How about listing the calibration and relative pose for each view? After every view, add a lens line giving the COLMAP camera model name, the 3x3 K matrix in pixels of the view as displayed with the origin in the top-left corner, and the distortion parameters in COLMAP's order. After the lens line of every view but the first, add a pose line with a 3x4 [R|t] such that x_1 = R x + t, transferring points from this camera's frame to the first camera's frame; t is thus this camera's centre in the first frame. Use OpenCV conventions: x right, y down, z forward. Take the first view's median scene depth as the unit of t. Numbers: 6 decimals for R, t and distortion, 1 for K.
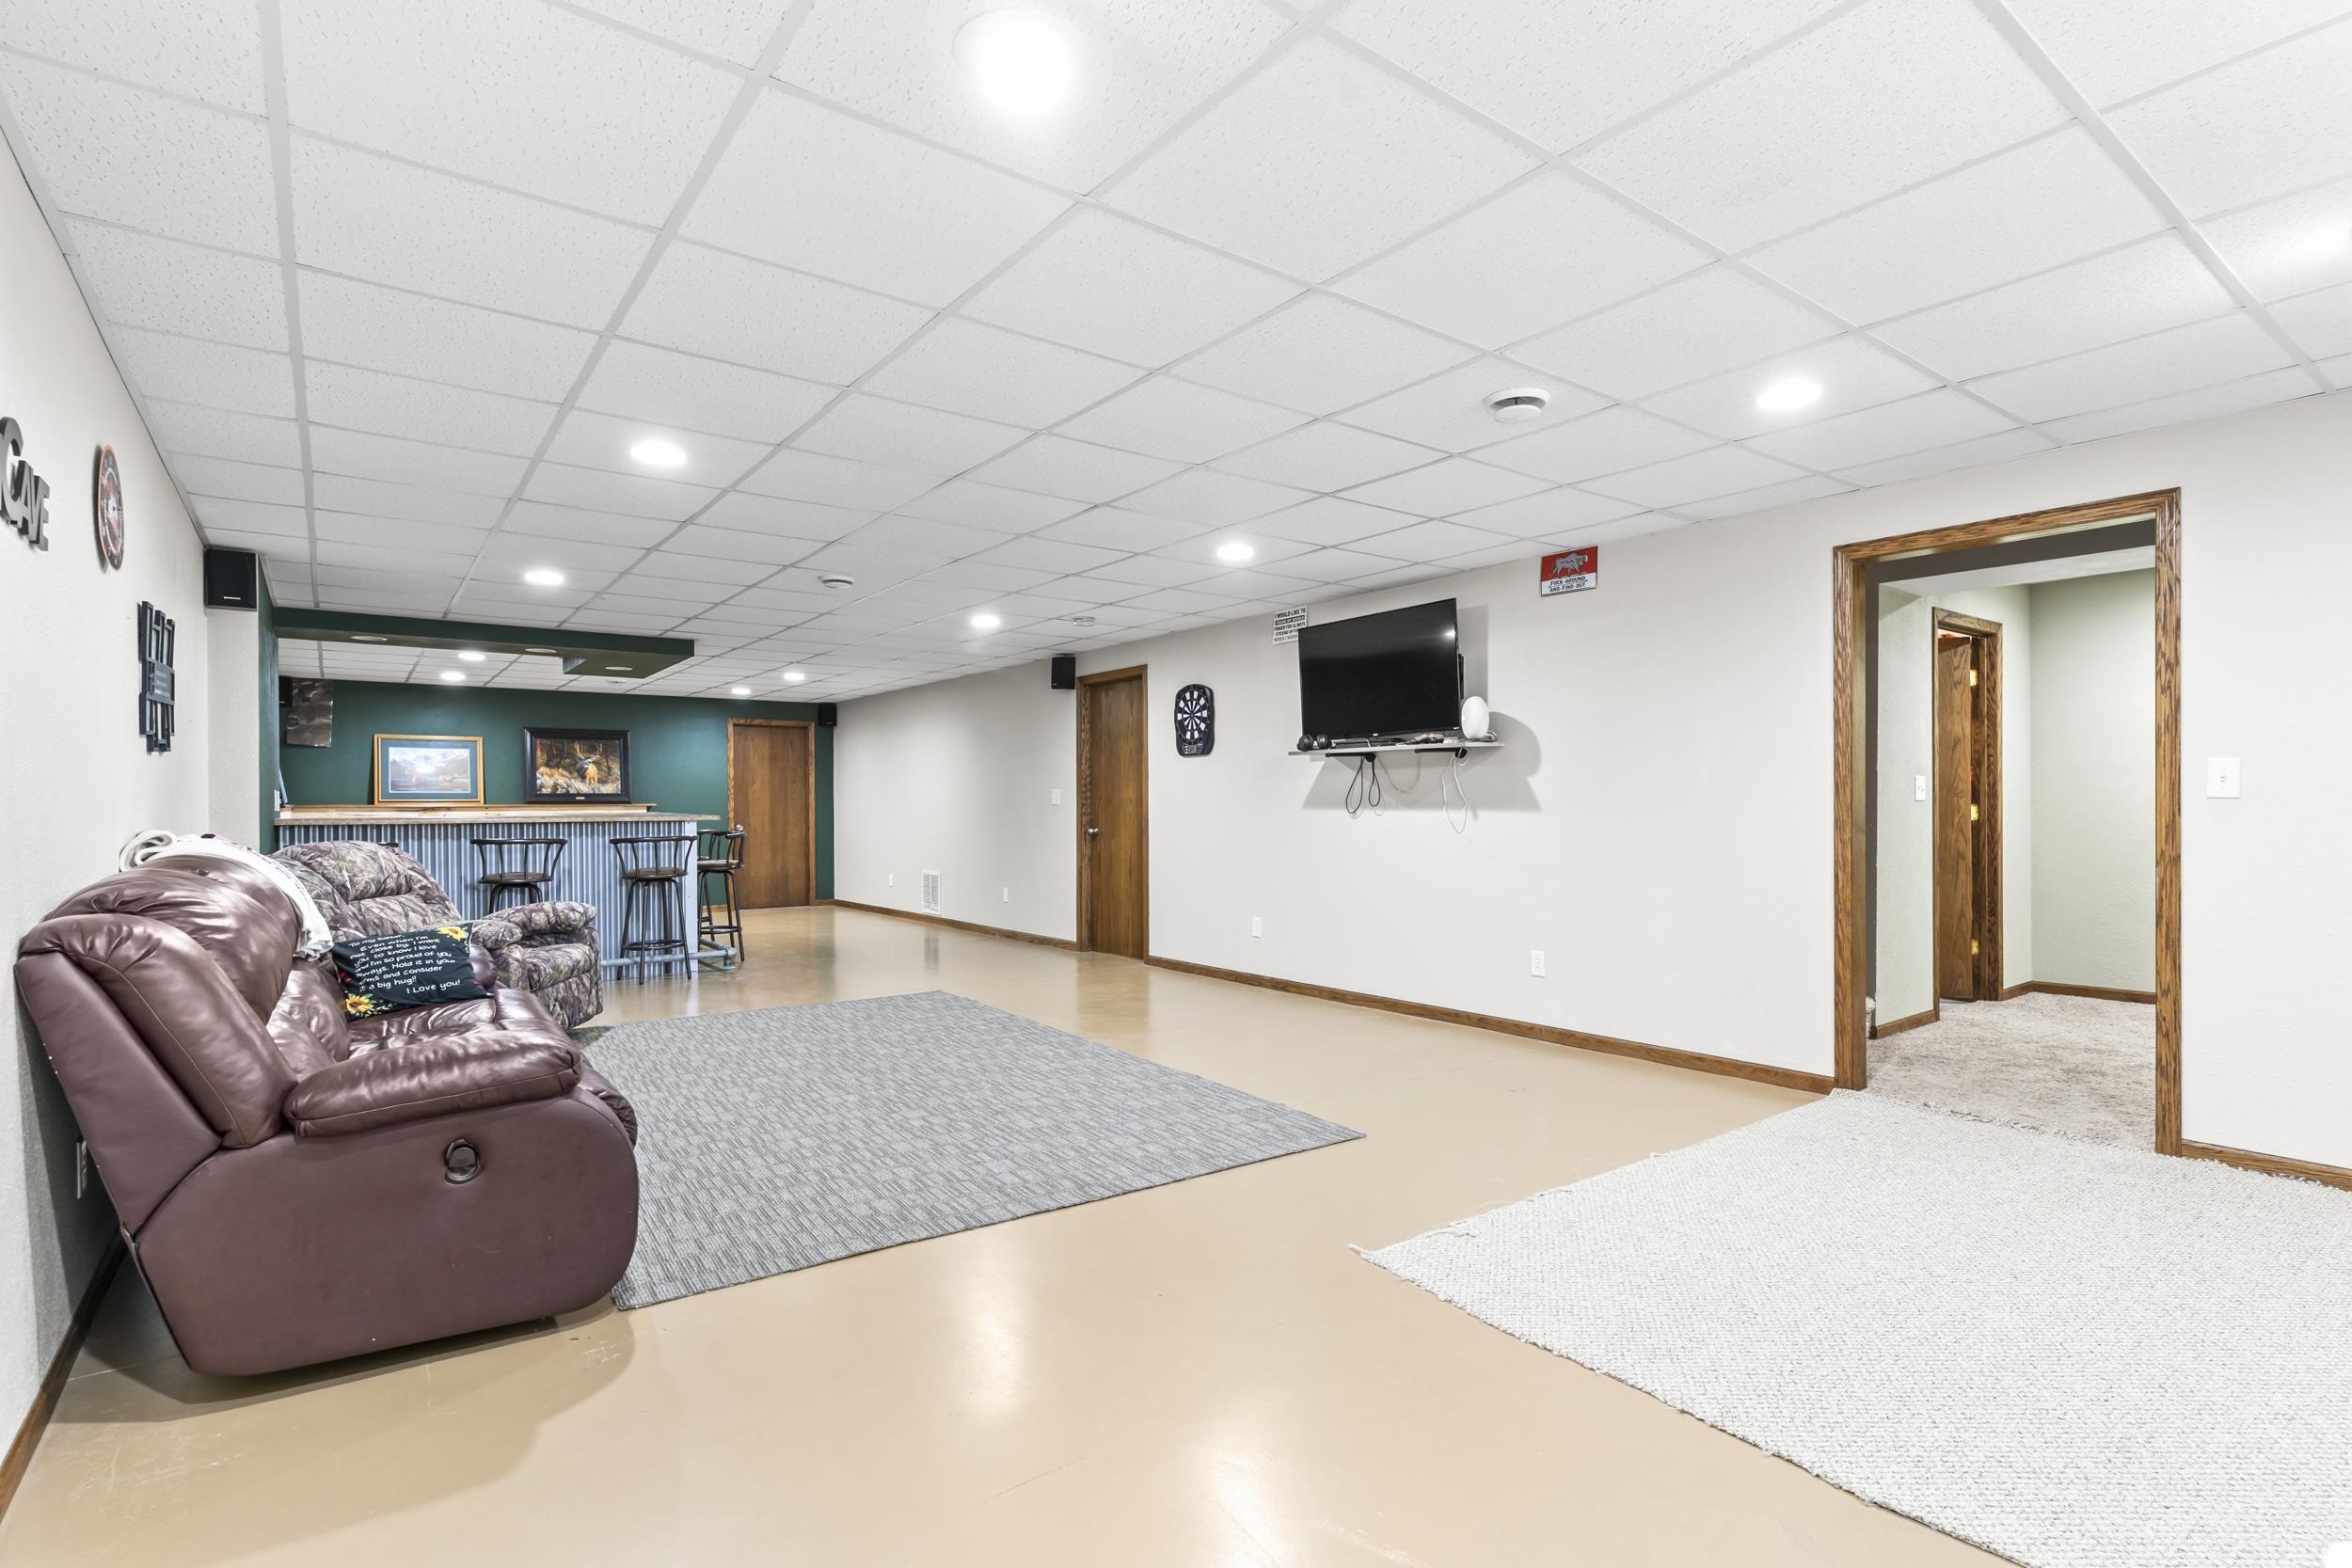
lens RADIAL K [[1129.6, 0, 1179.6], [0, 1129.6, 793.3], [0, 0, 1]] dist [-0.011505, 0.000154]
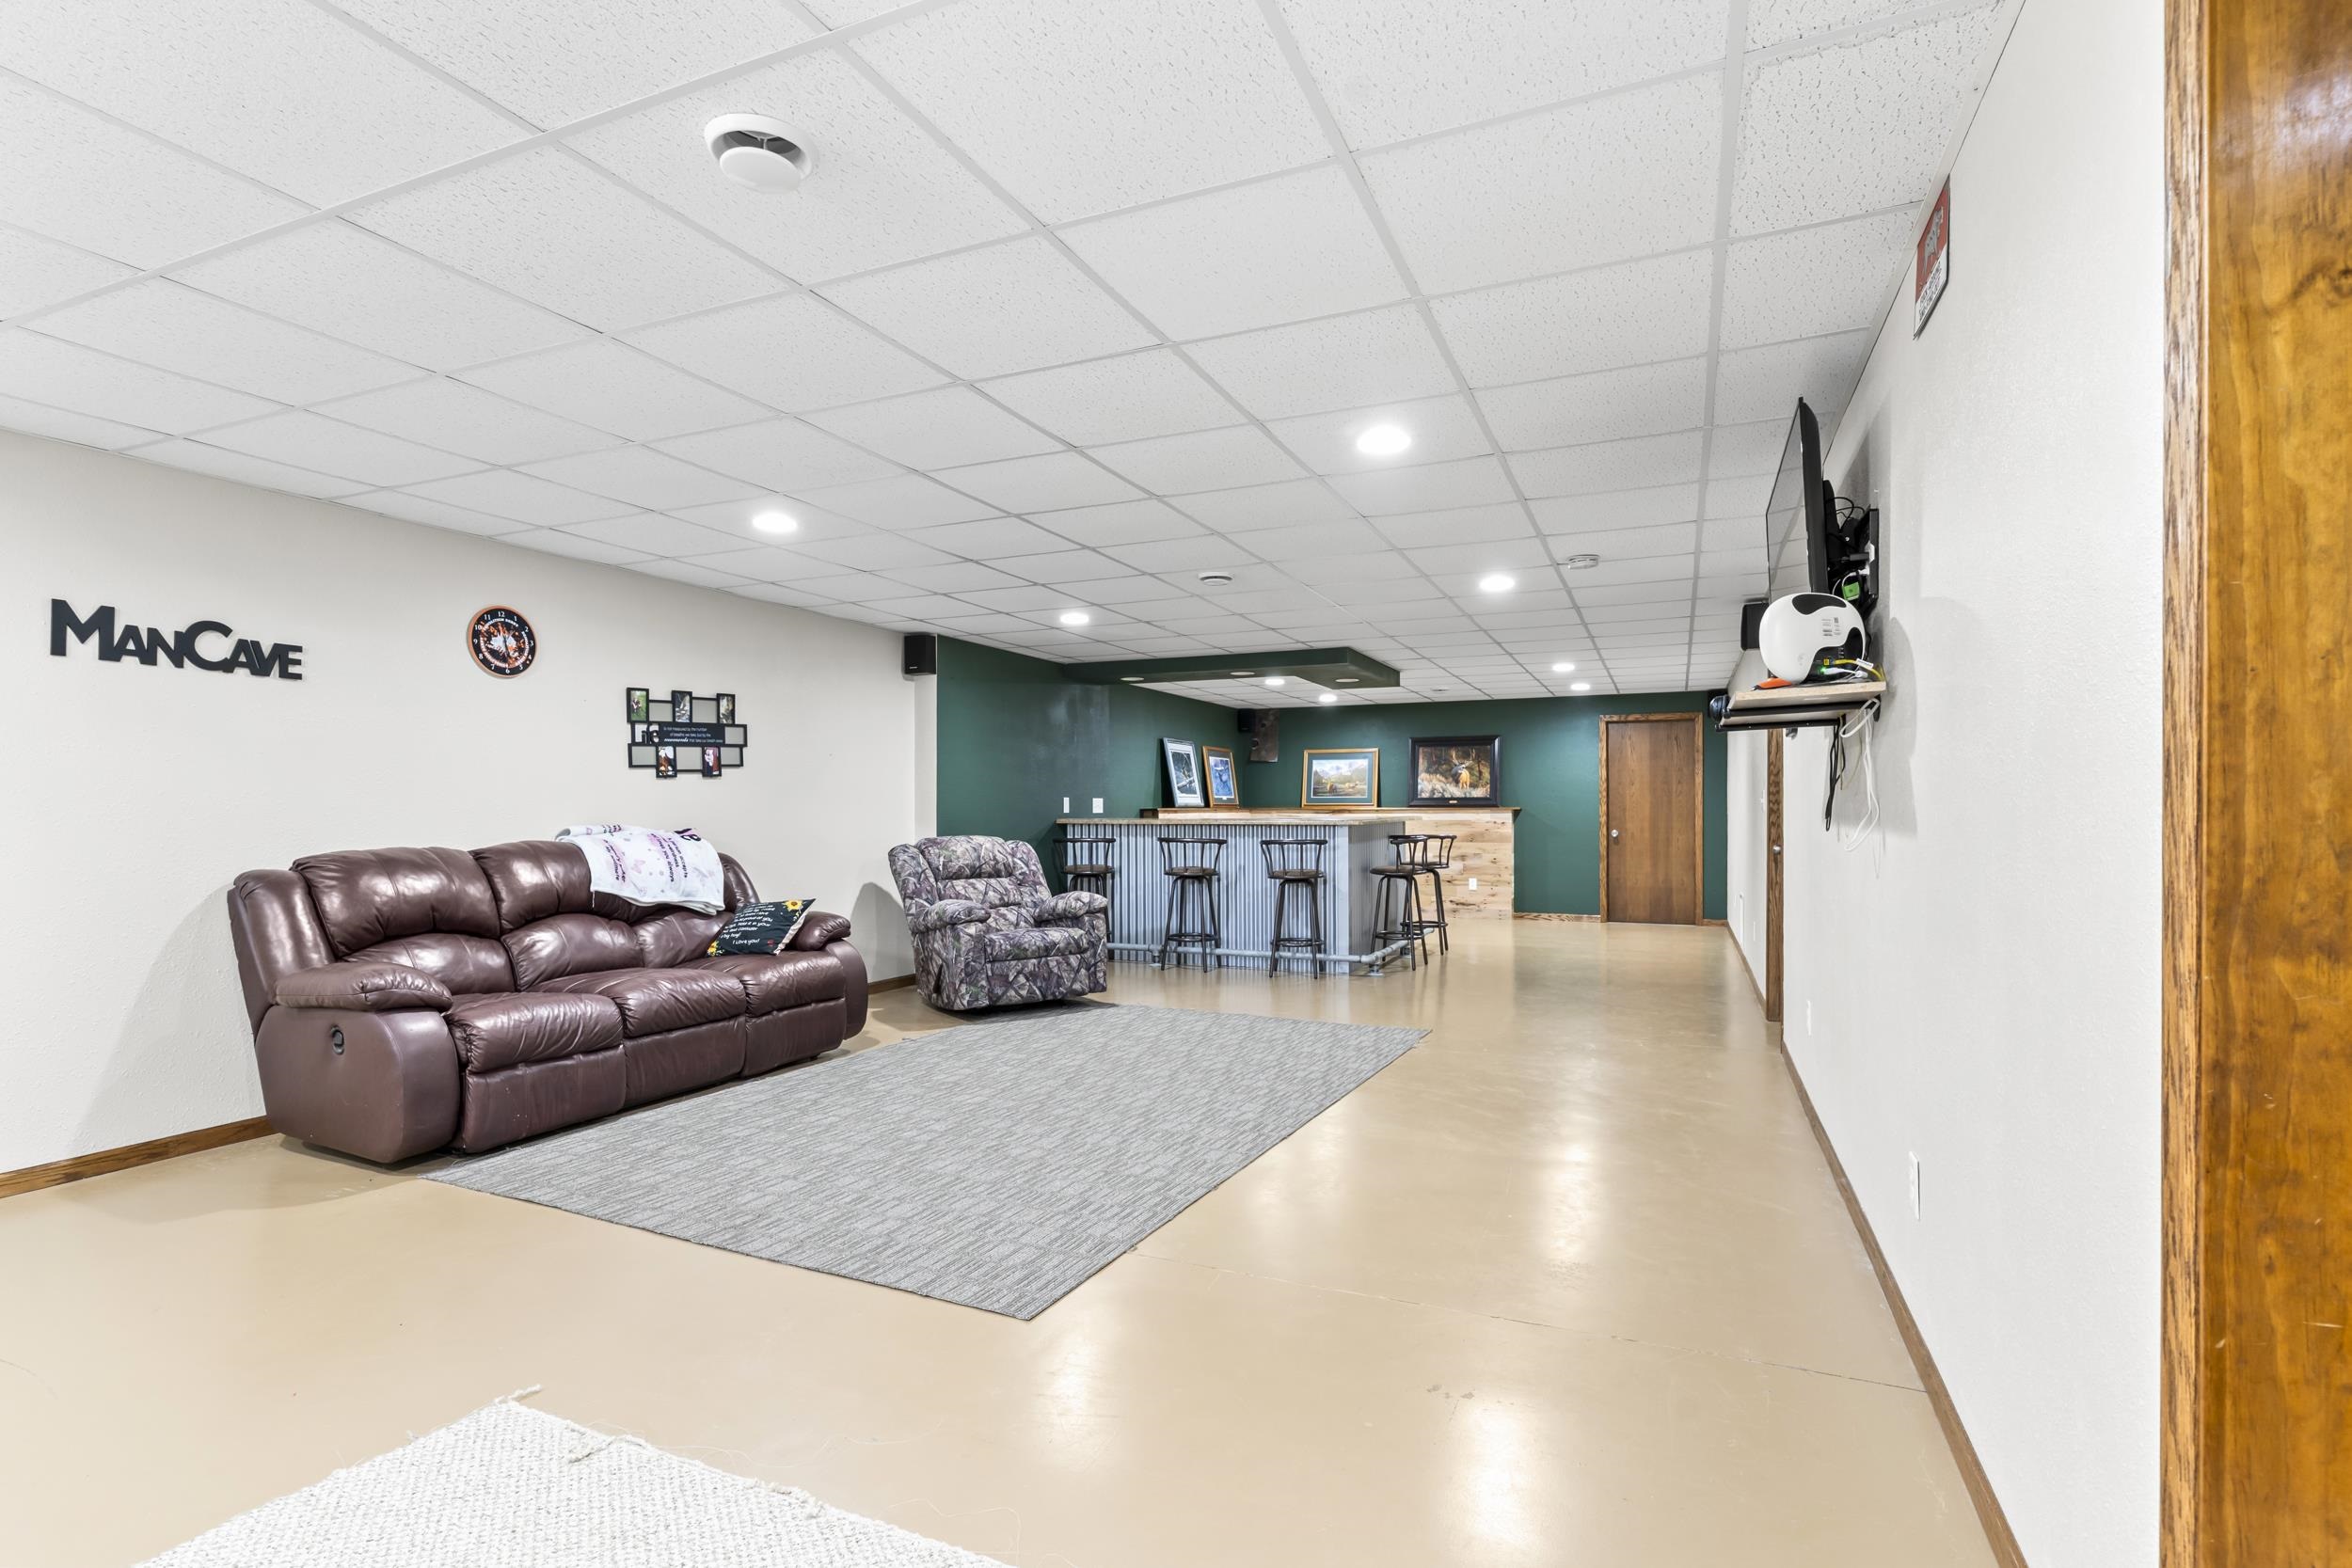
lens RADIAL K [[1129.6, 0, 1176.0], [0, 1129.6, 803.2], [0, 0, 1]] dist [-0.011505, 0.000154]
pose [[0.485715, -0.003896, -0.874109, 0.391245], [0.008724, 0.999962, 0.000391, 0.004104], [0.874074, -0.007816, 0.485730, 0.388206]]
